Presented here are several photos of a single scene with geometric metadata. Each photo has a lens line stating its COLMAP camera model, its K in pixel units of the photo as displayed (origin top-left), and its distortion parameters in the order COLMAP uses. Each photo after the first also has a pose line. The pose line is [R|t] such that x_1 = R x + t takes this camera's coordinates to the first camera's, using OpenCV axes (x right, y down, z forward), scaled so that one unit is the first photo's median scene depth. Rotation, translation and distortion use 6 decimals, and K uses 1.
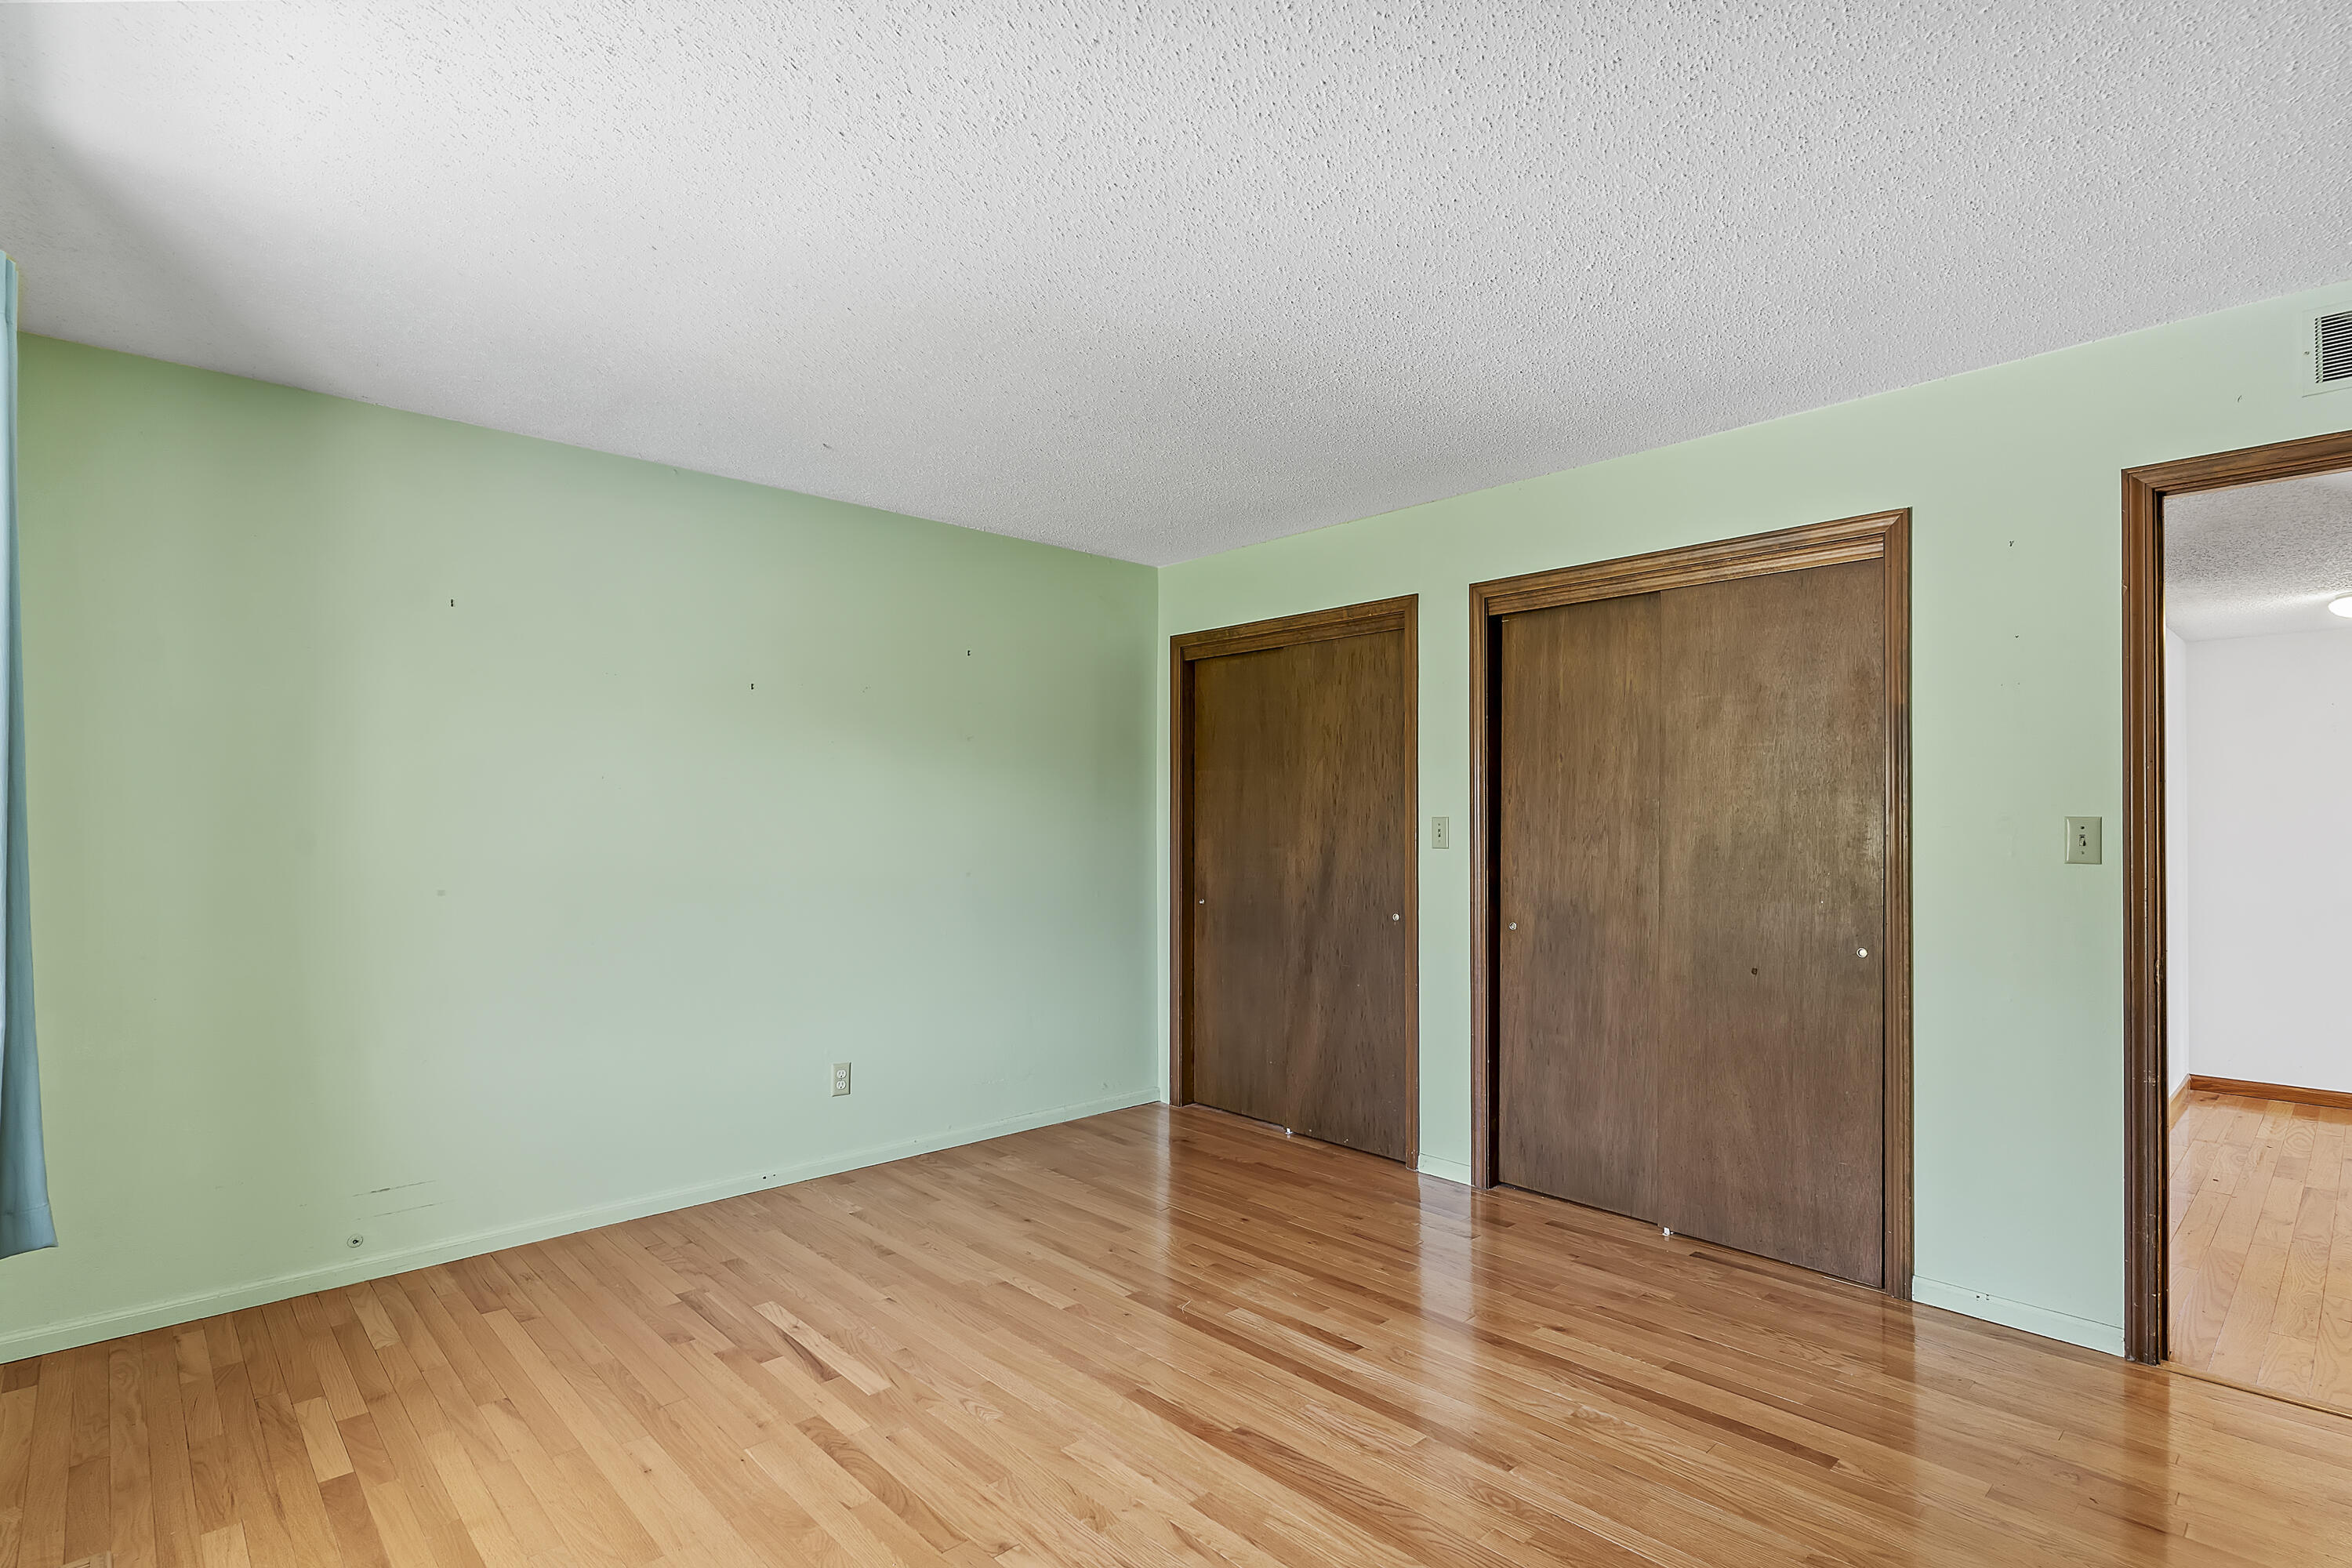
lens RADIAL K [[1135.4, 0, 1176.6], [0, 1135.4, 812.4], [0, 0, 1]] dist [0.001837, 0.000485]
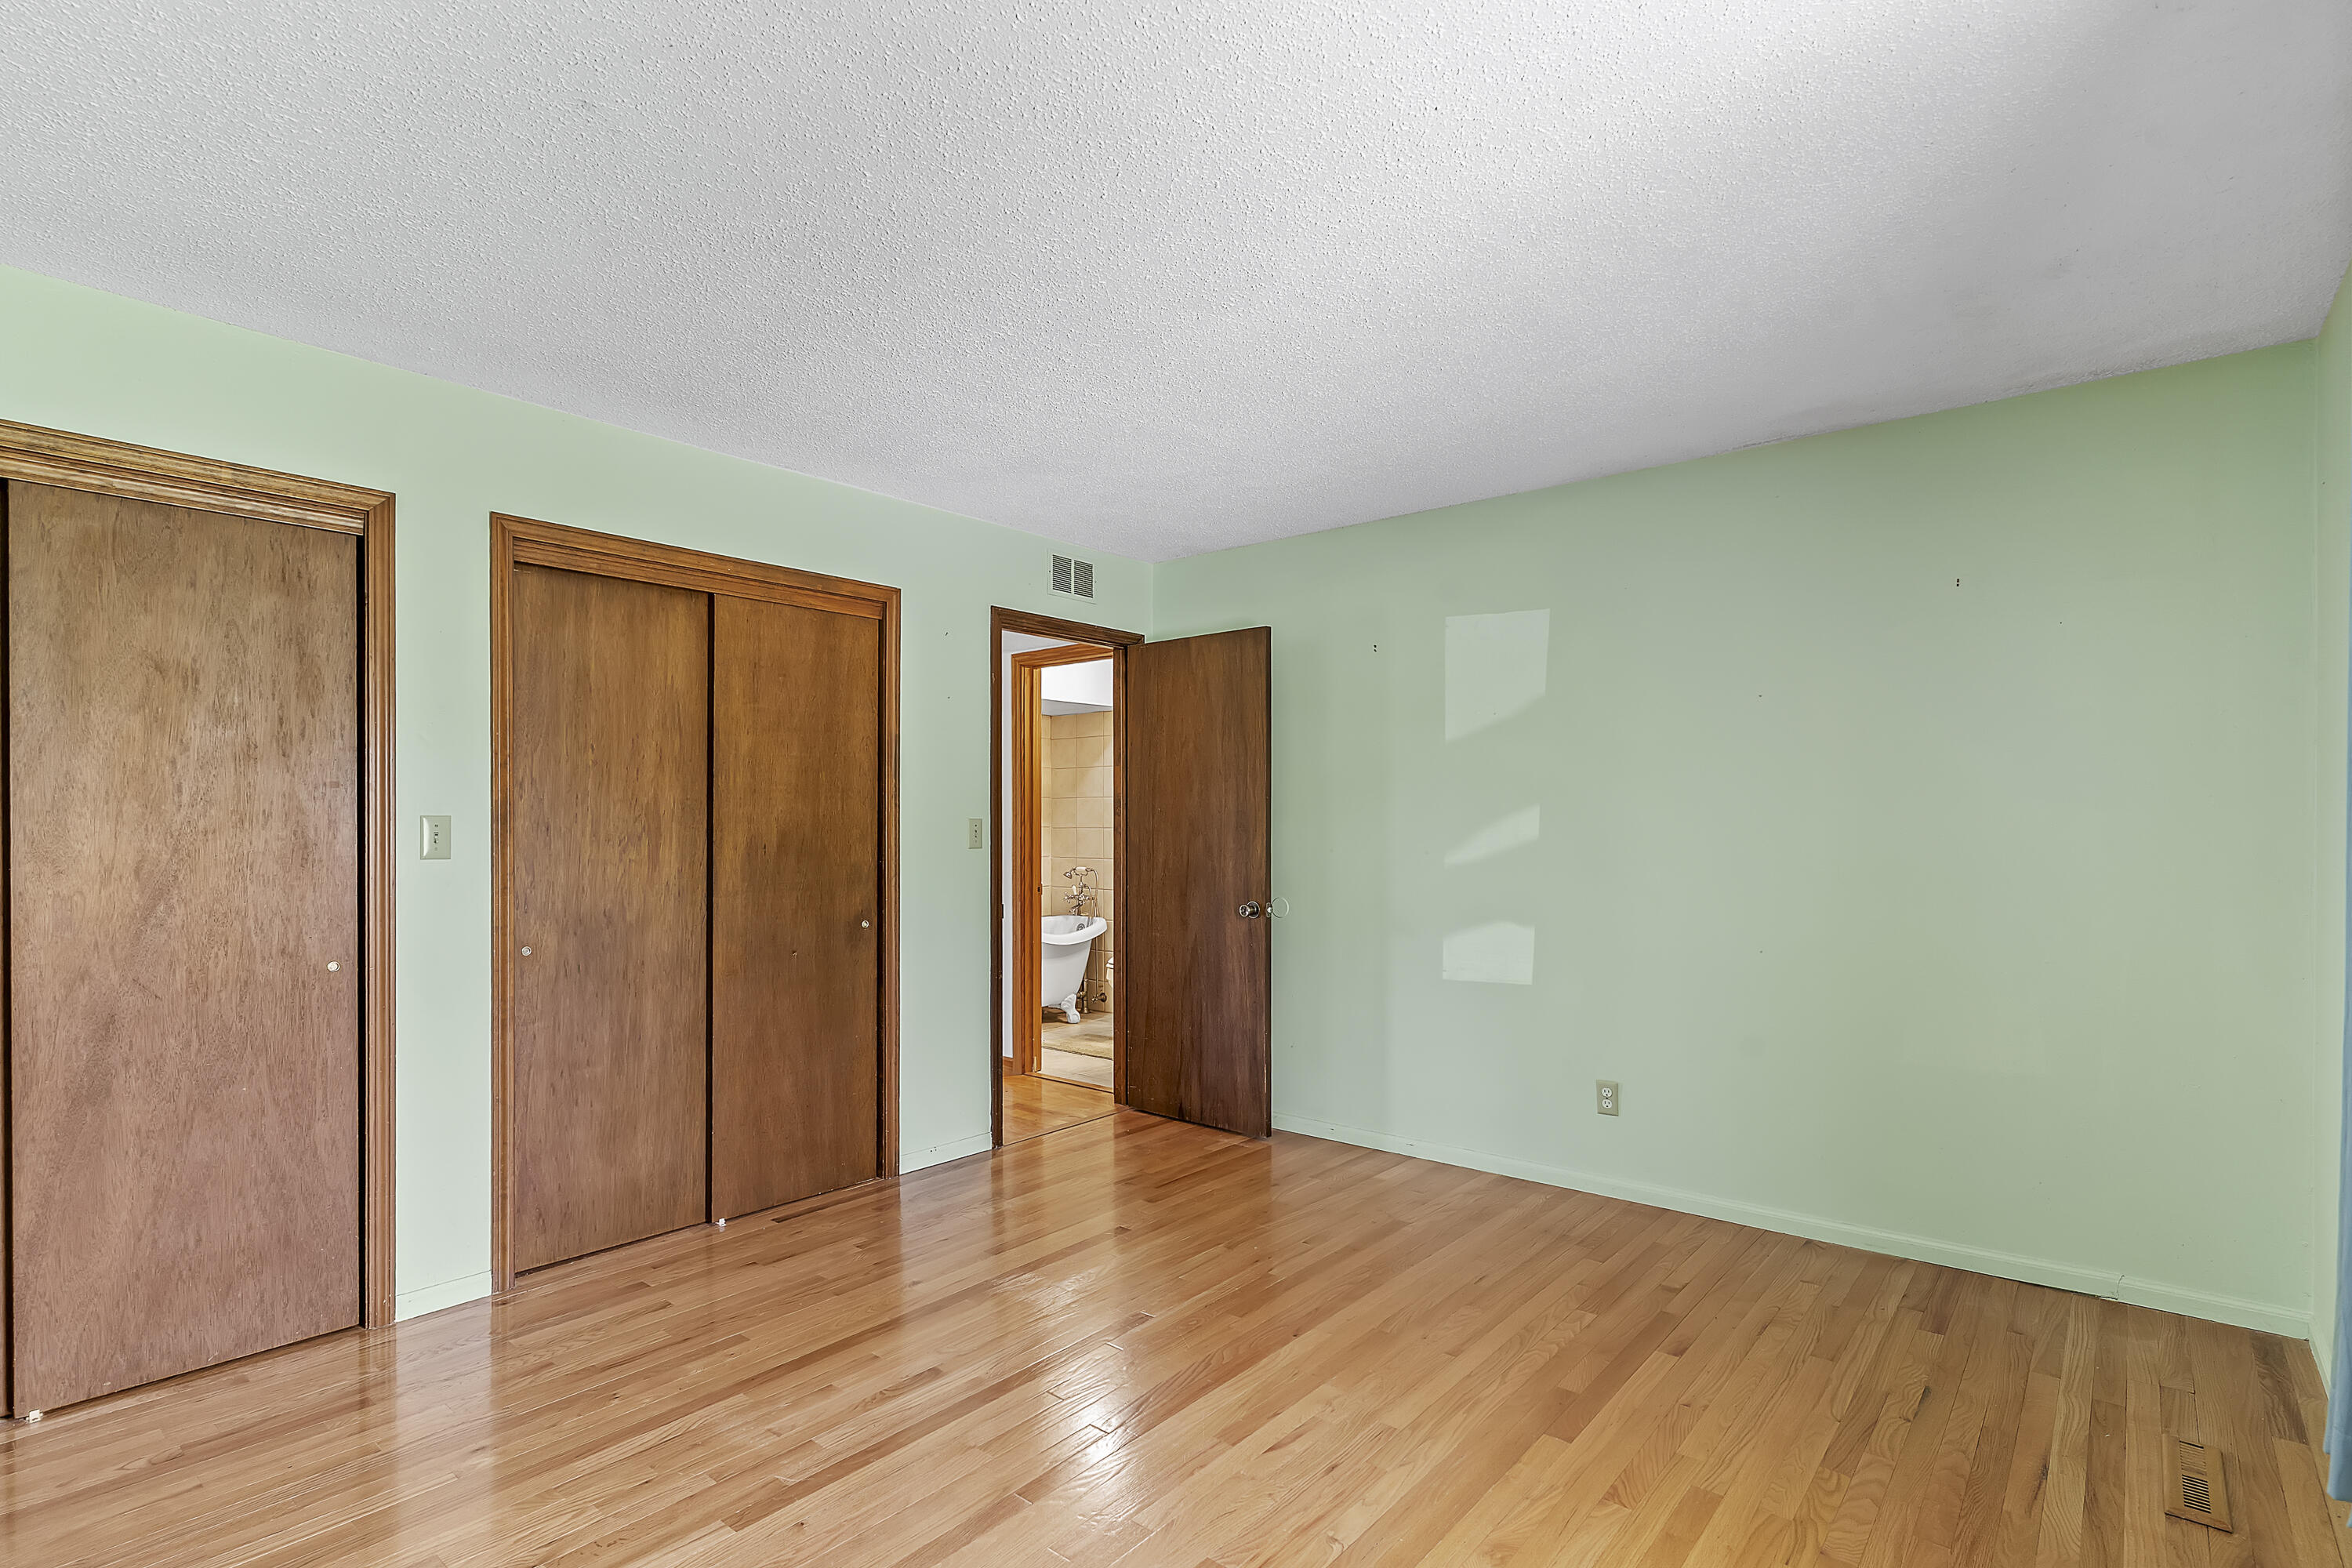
lens RADIAL K [[1173.2, 0, 1179.9], [0, 1173.2, 820.7], [0, 0, 1]] dist [0.002568, 0.001093]
pose [[-0.123643, -0.001622, 0.992325, -0.691098], [-0.010208, 0.999948, 0.000363, 0.002437], [-0.992274, -0.010084, -0.123653, 0.748807]]
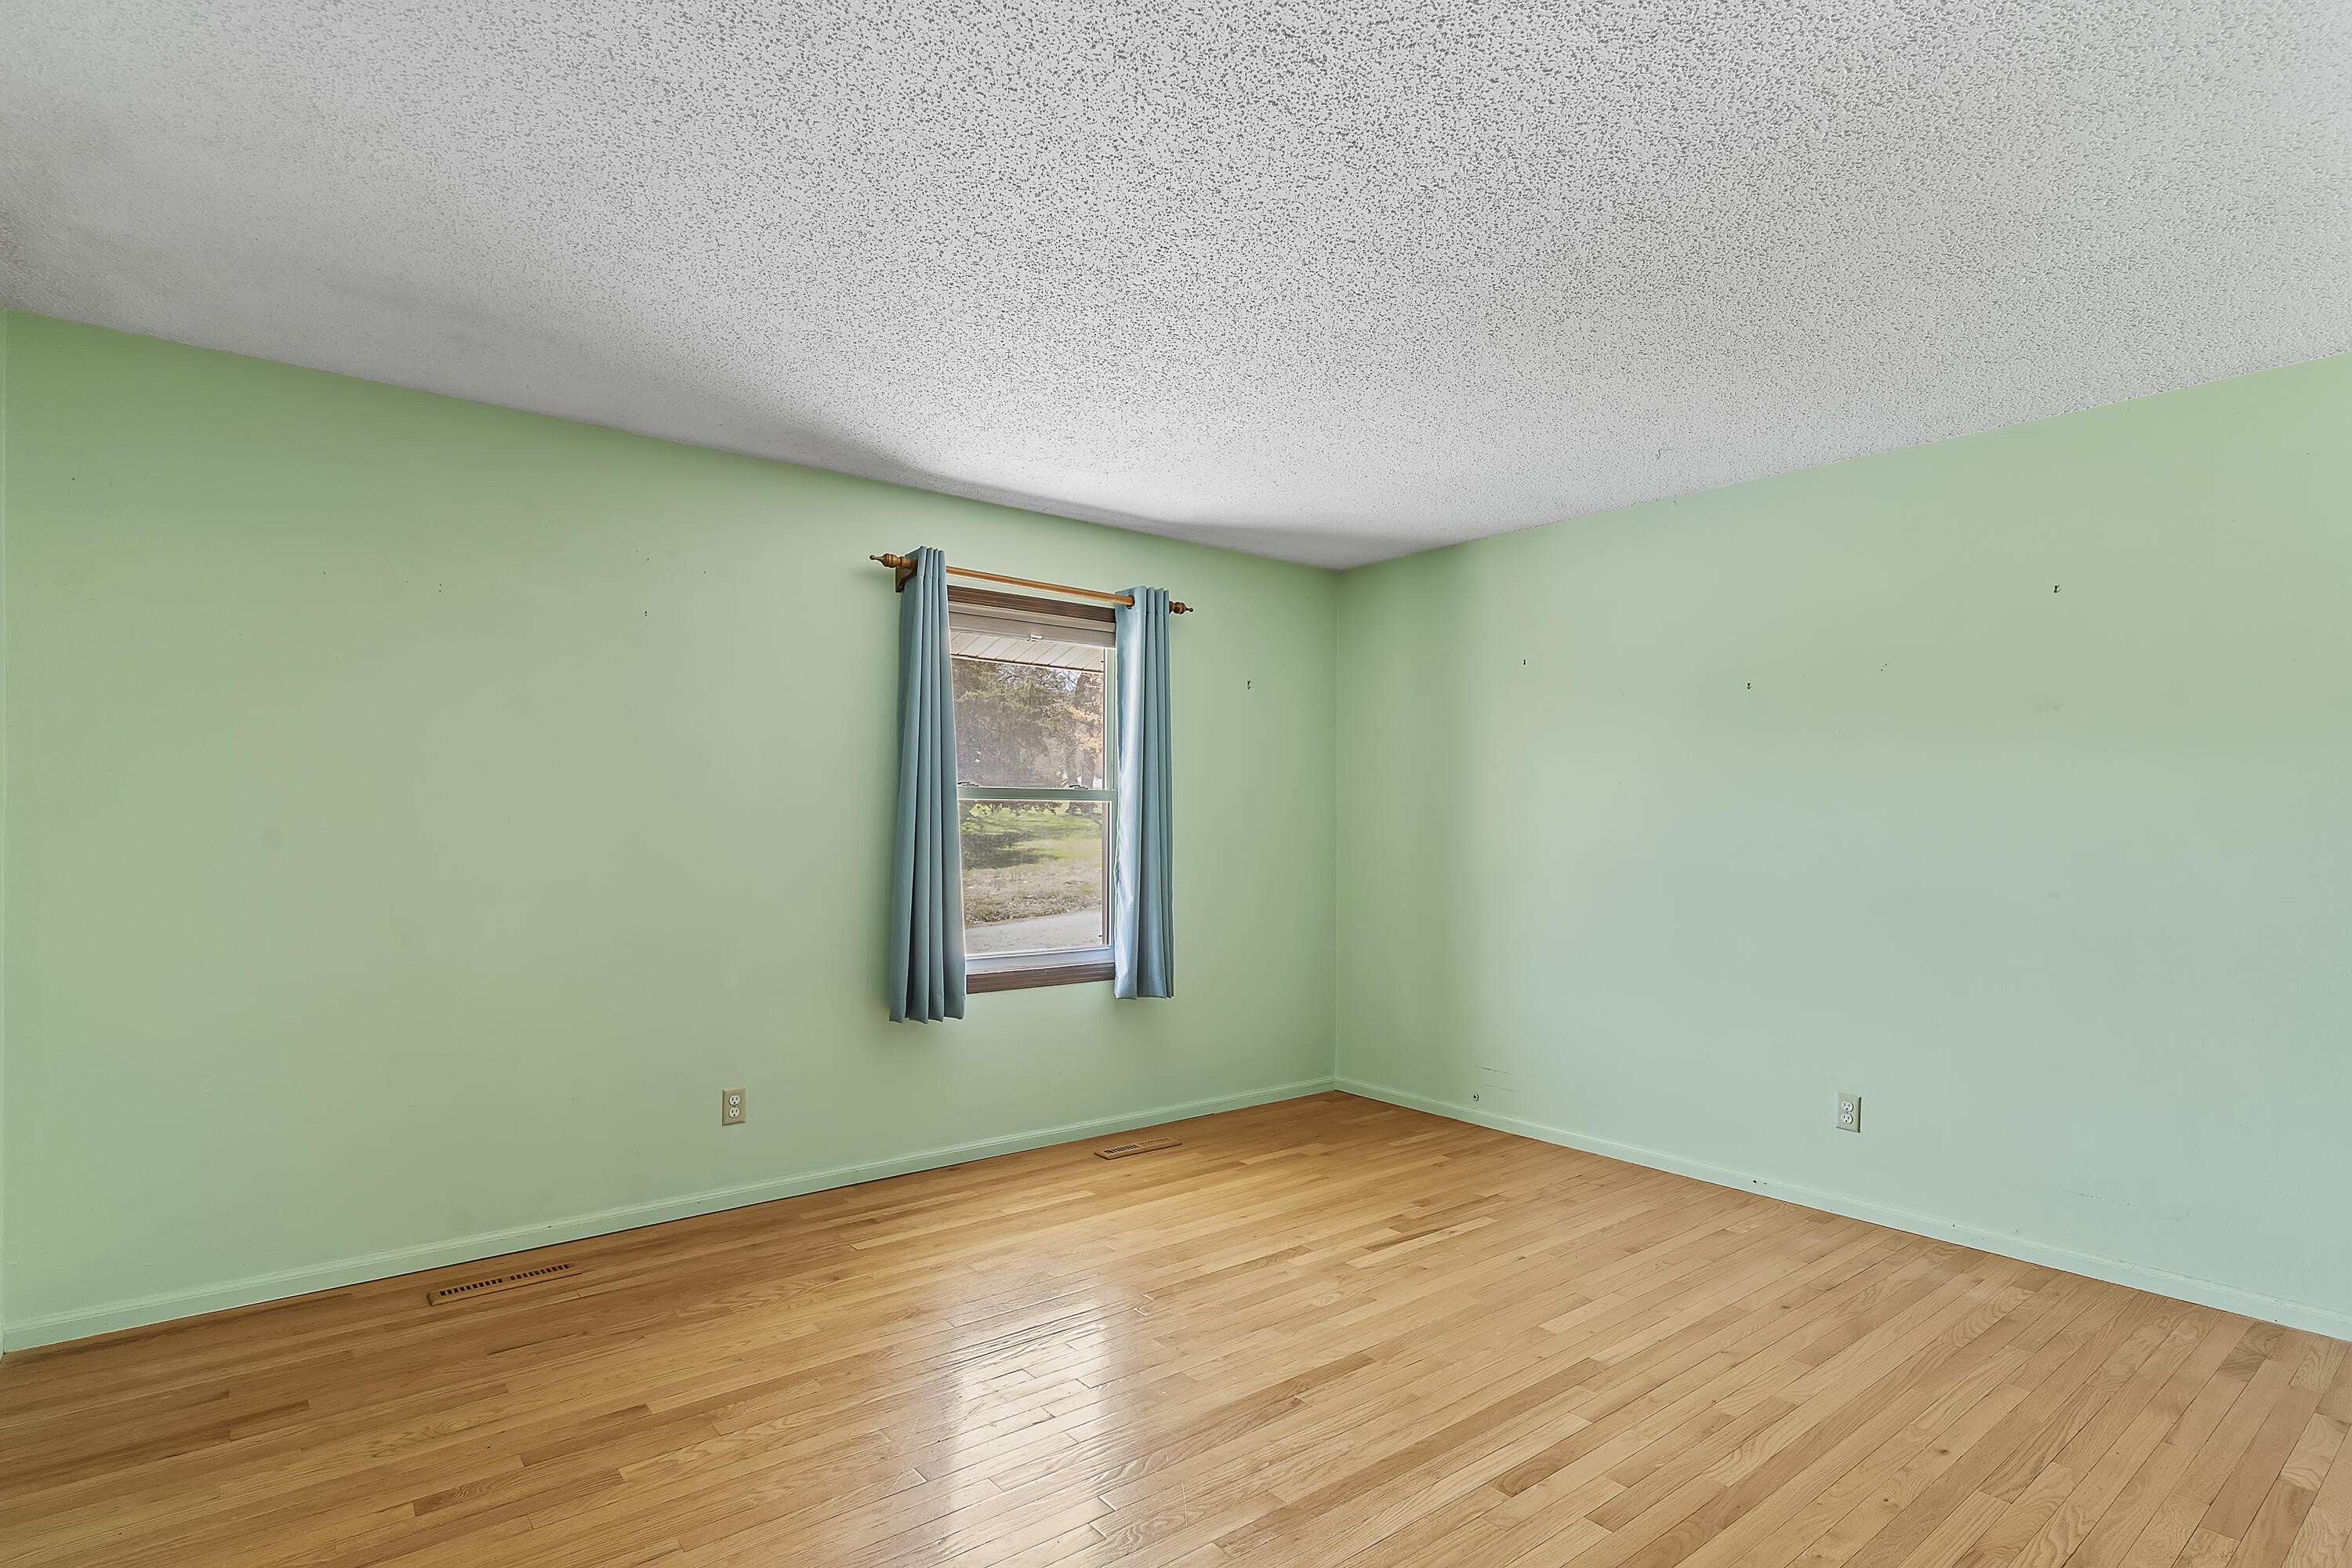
lens RADIAL K [[1173.2, 0, 1179.9], [0, 1173.2, 820.7], [0, 0, 1]] dist [0.002568, 0.001093]
pose [[-0.075621, -0.001924, -0.997135, 0.783949], [0.003480, 0.999992, -0.002194, 0.016297], [0.997131, -0.003636, -0.075614, 0.683099]]
